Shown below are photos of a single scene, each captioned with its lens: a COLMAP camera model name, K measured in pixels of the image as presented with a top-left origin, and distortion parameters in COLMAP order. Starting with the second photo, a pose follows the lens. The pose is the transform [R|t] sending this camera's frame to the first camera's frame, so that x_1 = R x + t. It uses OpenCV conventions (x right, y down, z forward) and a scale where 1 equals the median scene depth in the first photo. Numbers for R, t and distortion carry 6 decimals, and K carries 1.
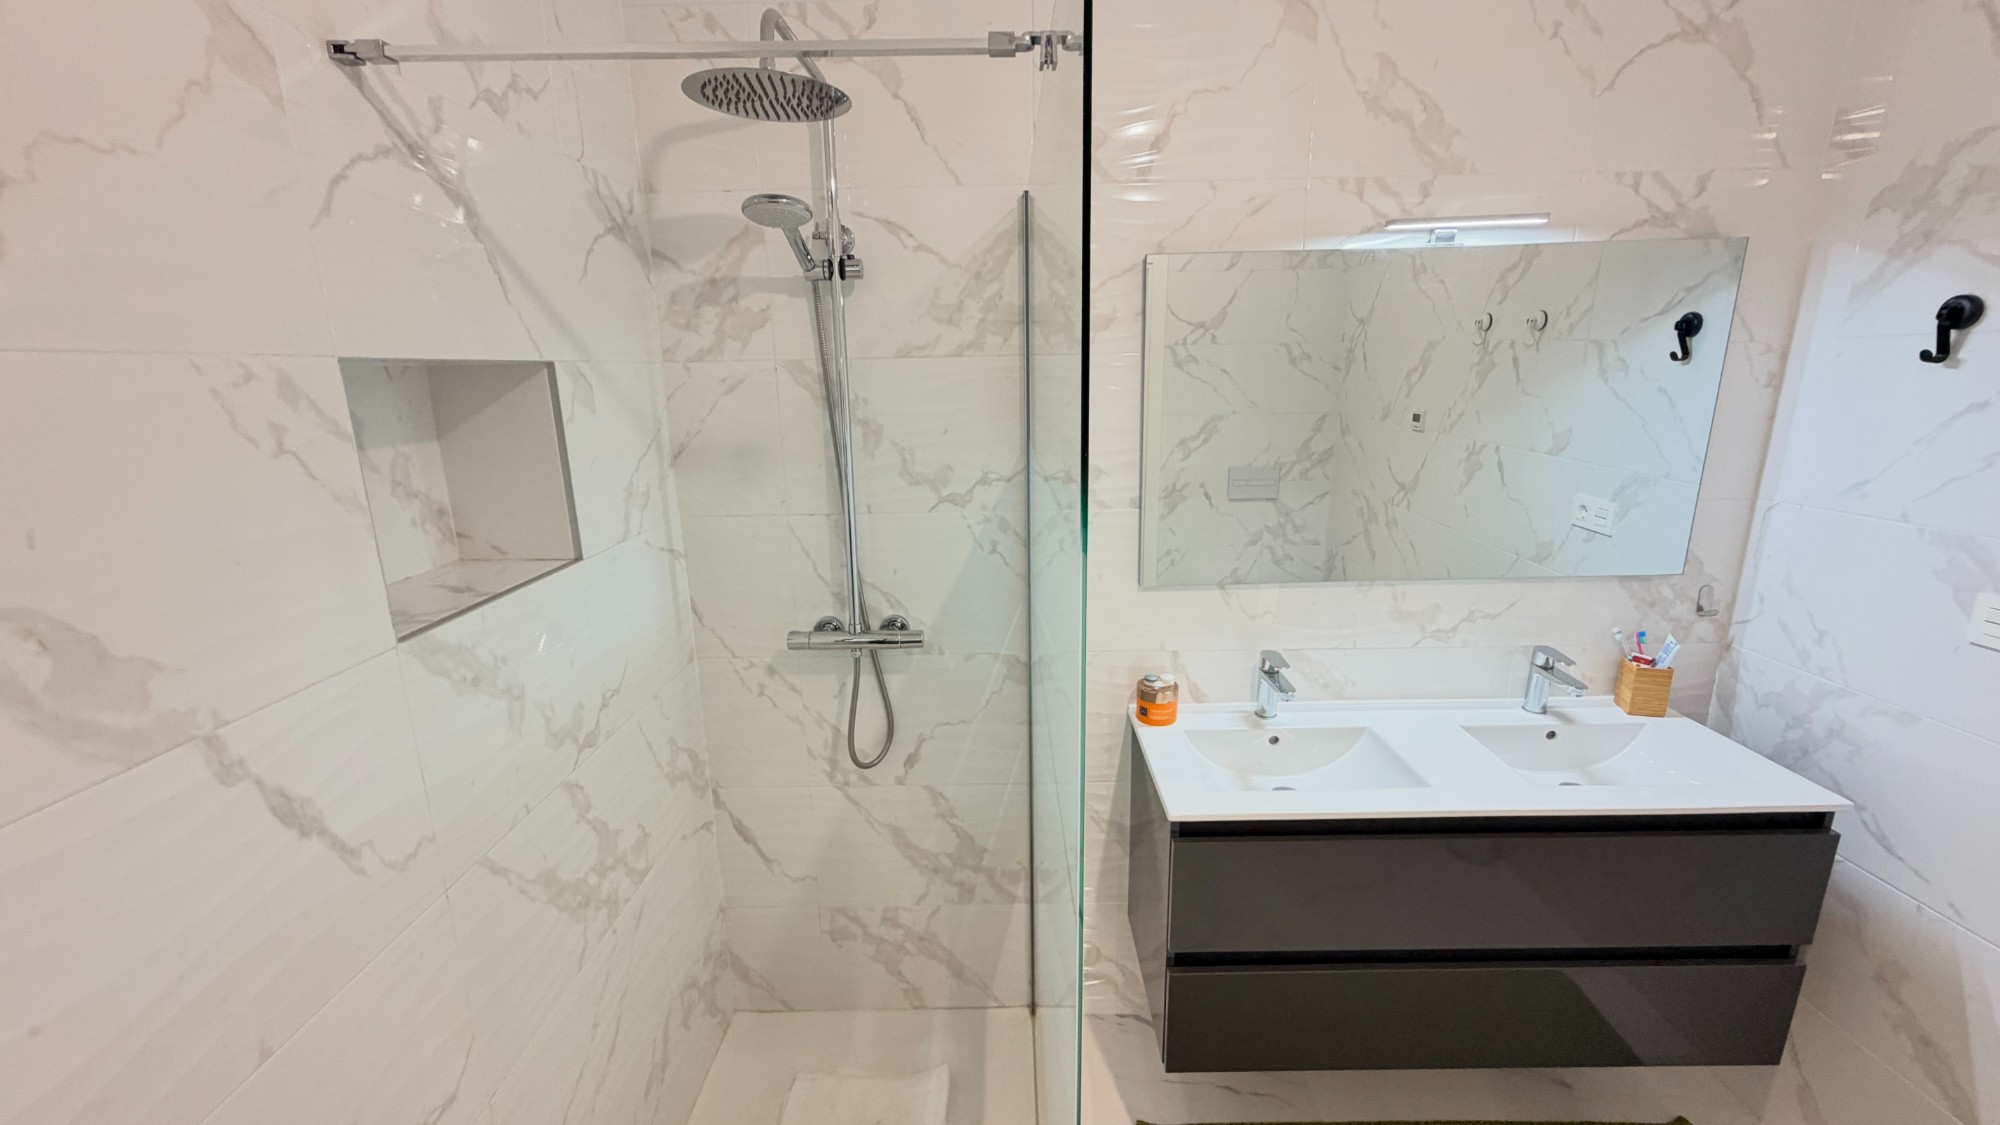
lens RADIAL K [[797.3, 0, 996.9], [0, 797.3, 563.0], [0, 0, 1]] dist [-0.000541, -0.000093]
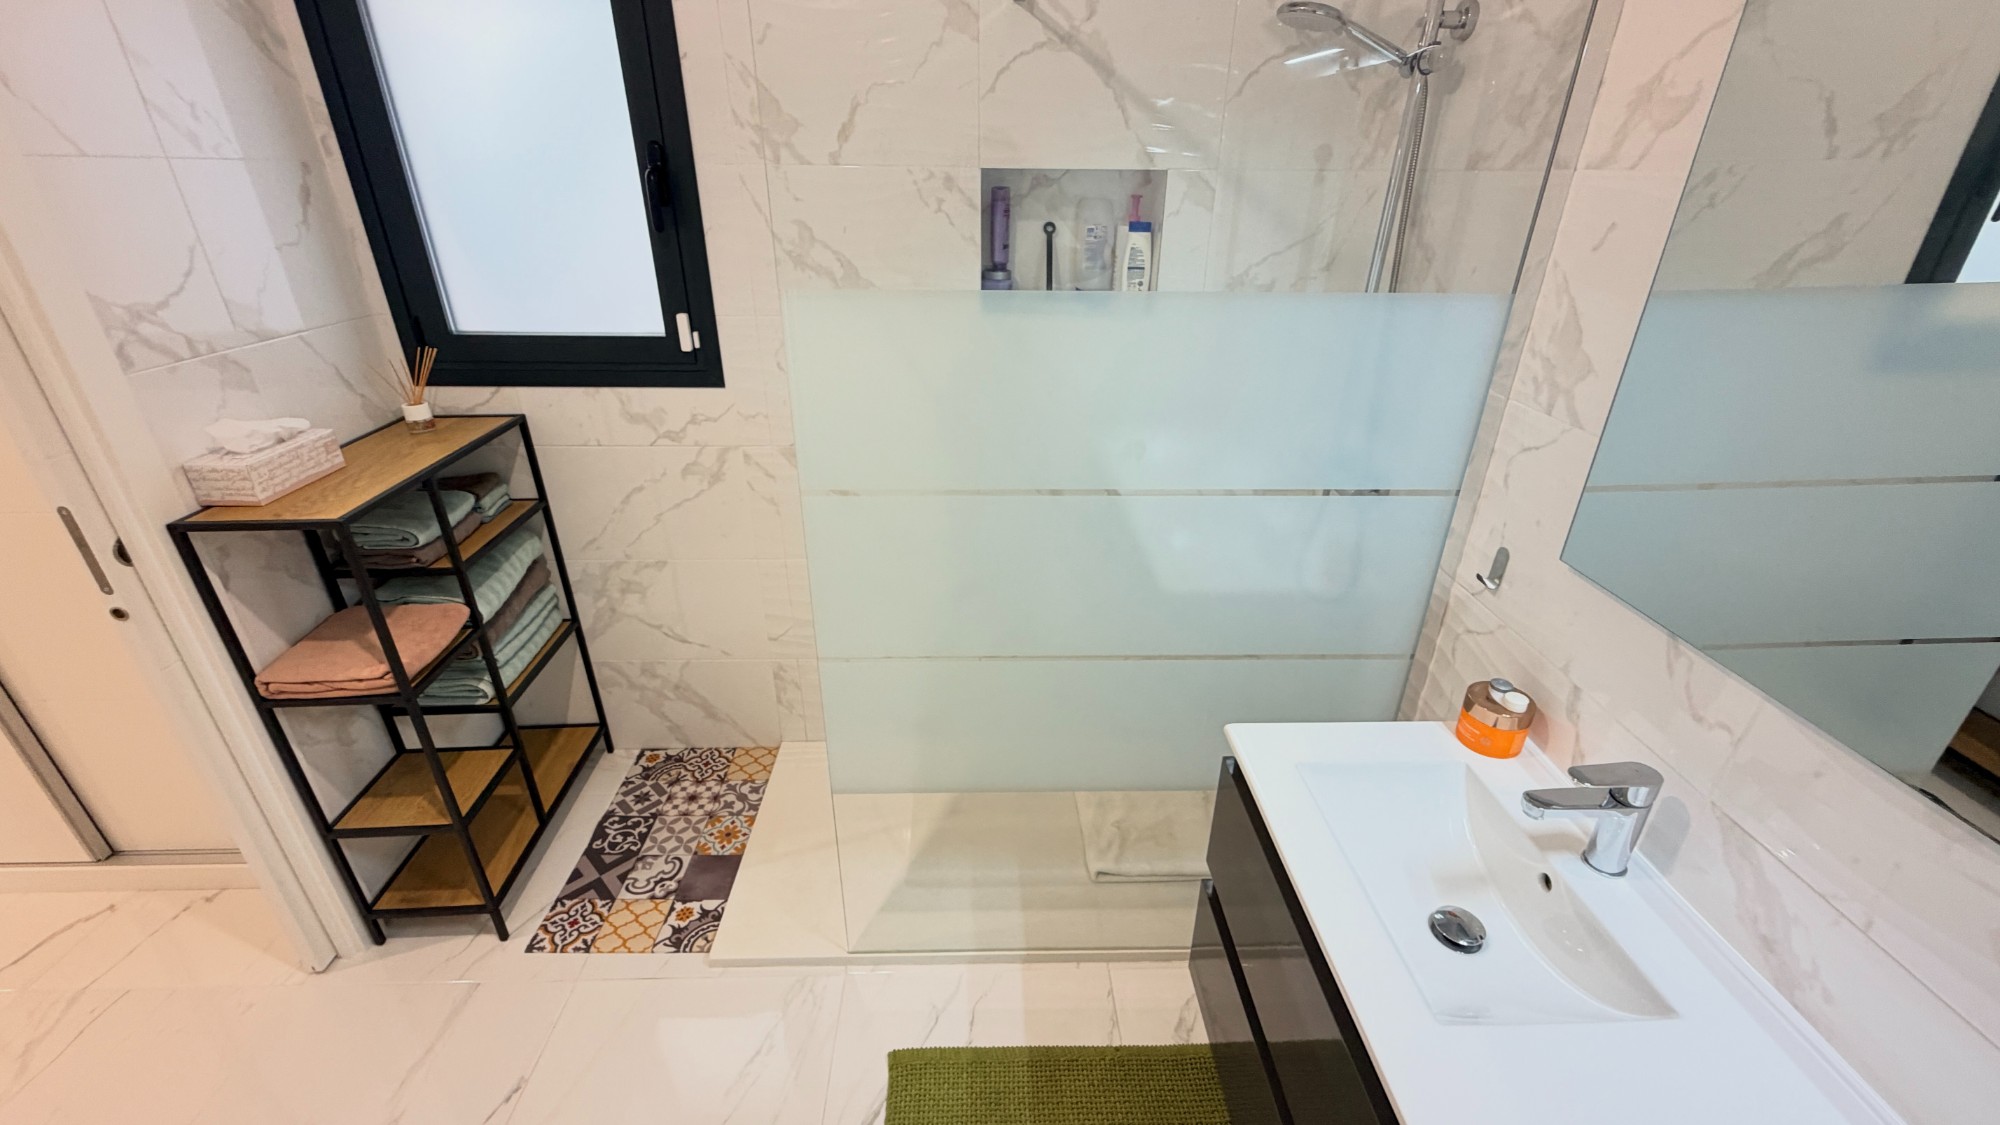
lens RADIAL K [[797.3, 0, 996.9], [0, 797.3, 563.0], [0, 0, 1]] dist [-0.000541, -0.000093]
pose [[0.032617, 0.458215, -0.888243, 1.291455], [-0.245869, 0.865084, 0.437240, -0.241106], [0.968754, 0.204129, 0.140877, 0.813057]]
